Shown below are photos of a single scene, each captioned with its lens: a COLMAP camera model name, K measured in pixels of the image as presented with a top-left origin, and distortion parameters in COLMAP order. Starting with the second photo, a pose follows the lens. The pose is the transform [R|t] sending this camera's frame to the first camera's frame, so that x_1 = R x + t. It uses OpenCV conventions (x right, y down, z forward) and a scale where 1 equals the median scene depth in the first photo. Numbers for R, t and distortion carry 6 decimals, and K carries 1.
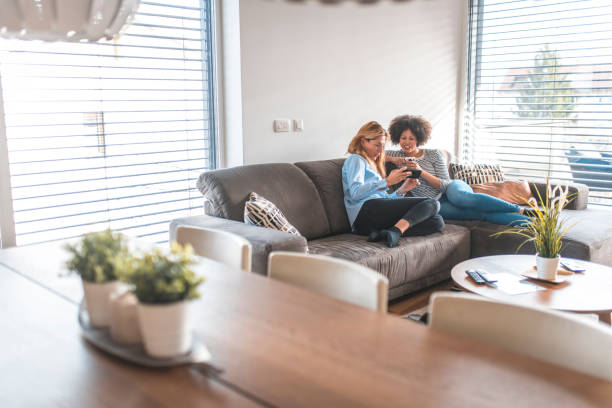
lens RADIAL K [[610.6, 0, 306.0], [0, 610.6, 204.0], [0, 0, 1]] dist [0.008637, 0.003061]
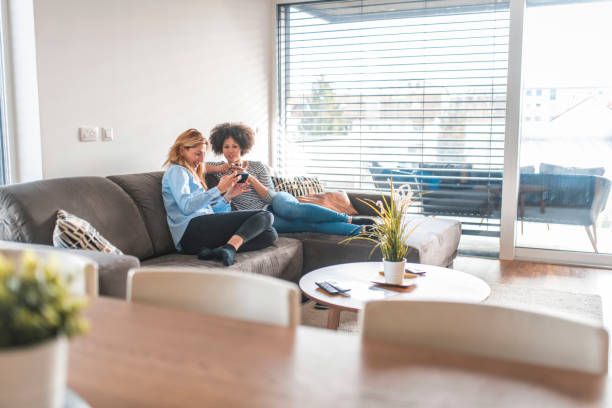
lens RADIAL K [[610.6, 0, 306.0], [0, 610.6, 204.0], [0, 0, 1]] dist [0.008637, 0.003061]
pose [[0.939673, -0.035558, 0.340220, -0.051053], [0.049969, 0.998182, -0.033687, 0.016032], [-0.338404, 0.048655, 0.939742, 0.093014]]
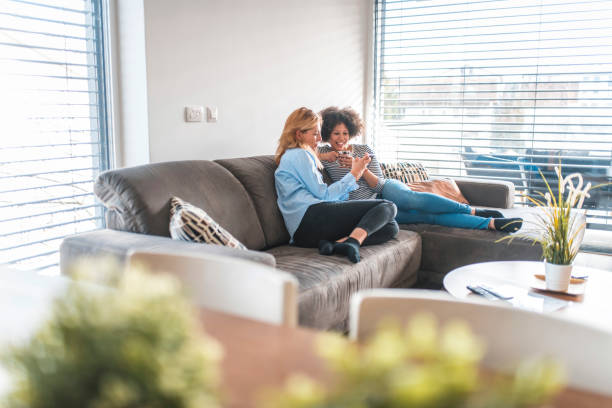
lens RADIAL K [[588.9, 0, 306.0], [0, 588.9, 204.0], [0, 0, 1]] dist [-0.006869, -0.010098]
pose [[0.963410, -0.028552, 0.266507, -0.113779], [0.032113, 0.999444, -0.009013, 0.000832], [-0.266101, 0.017242, 0.963791, 0.236161]]
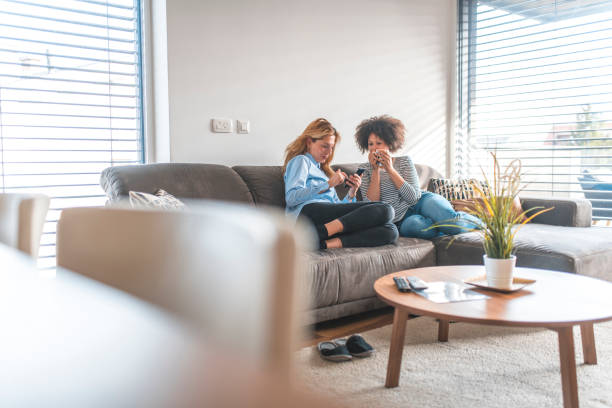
lens RADIAL K [[588.9, 0, 306.0], [0, 588.9, 204.0], [0, 0, 1]] dist [-0.006869, -0.010098]
pose [[0.995942, 0.005246, -0.089847, 0.168806], [-0.014480, 0.994634, -0.102441, 0.073685], [0.088828, 0.103326, 0.990673, 0.194319]]
